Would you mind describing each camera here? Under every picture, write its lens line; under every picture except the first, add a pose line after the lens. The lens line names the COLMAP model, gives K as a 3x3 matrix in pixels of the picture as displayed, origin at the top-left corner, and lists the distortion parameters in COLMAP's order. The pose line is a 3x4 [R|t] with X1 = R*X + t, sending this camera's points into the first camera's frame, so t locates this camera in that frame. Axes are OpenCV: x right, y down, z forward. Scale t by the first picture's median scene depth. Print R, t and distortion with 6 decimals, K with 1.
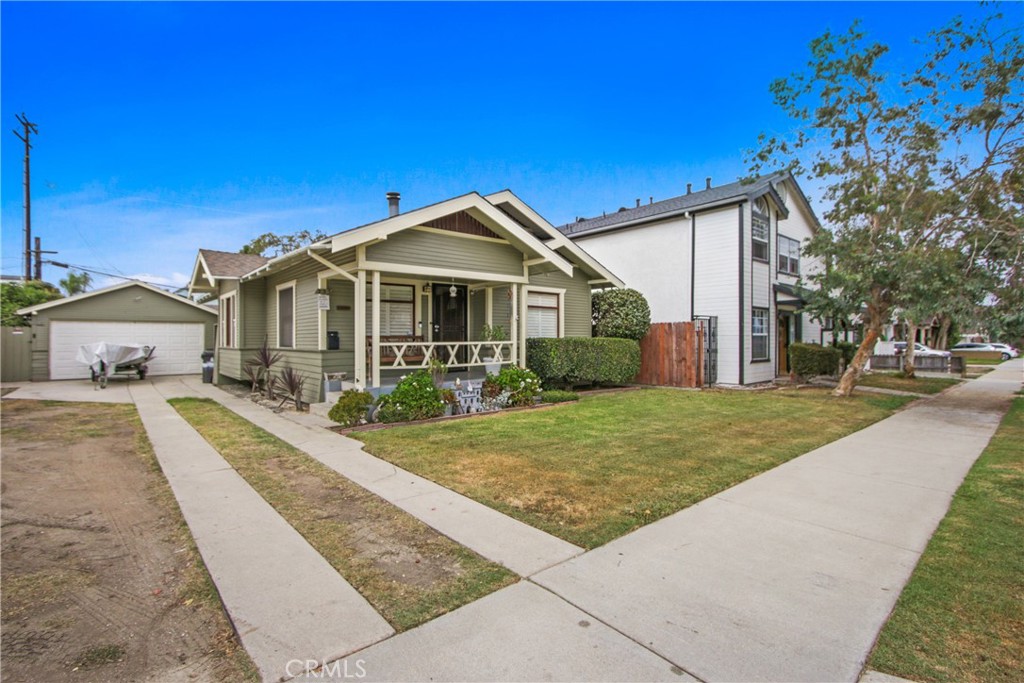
lens RADIAL K [[471.8, 0, 515.2], [0, 471.8, 339.4], [0, 0, 1]] dist [-0.029064, 0.008545]
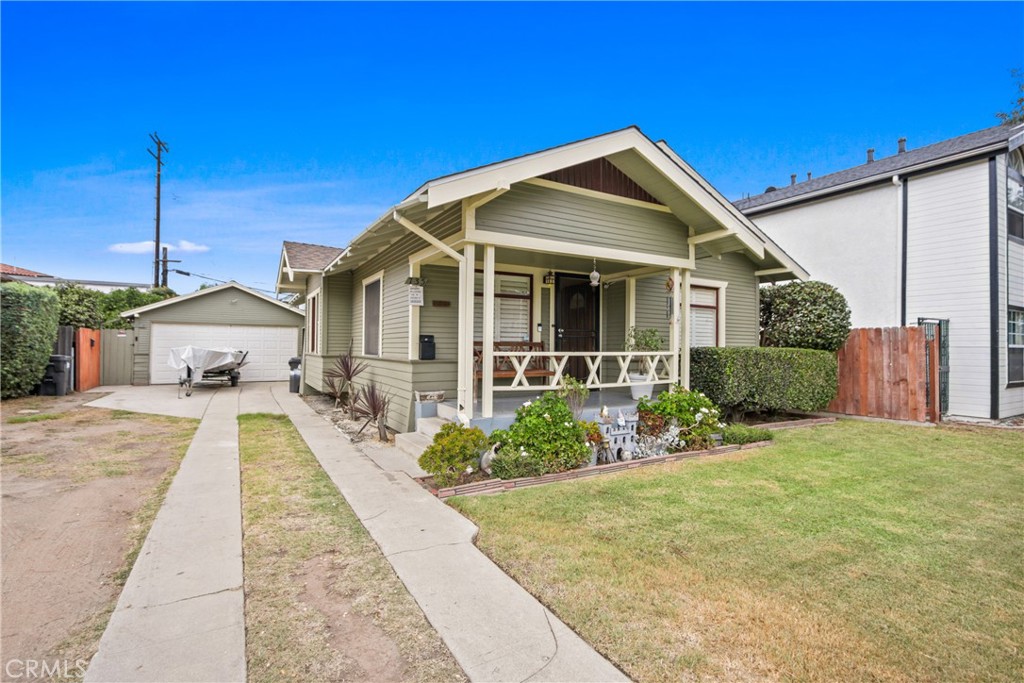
lens RADIAL K [[471.8, 0, 515.2], [0, 471.8, 339.4], [0, 0, 1]] dist [-0.029064, 0.008545]
pose [[0.982805, 0.009225, -0.184417, -0.101185], [-0.012648, 0.999769, -0.017393, 0.000881], [0.184214, 0.019426, 0.982694, 0.260120]]
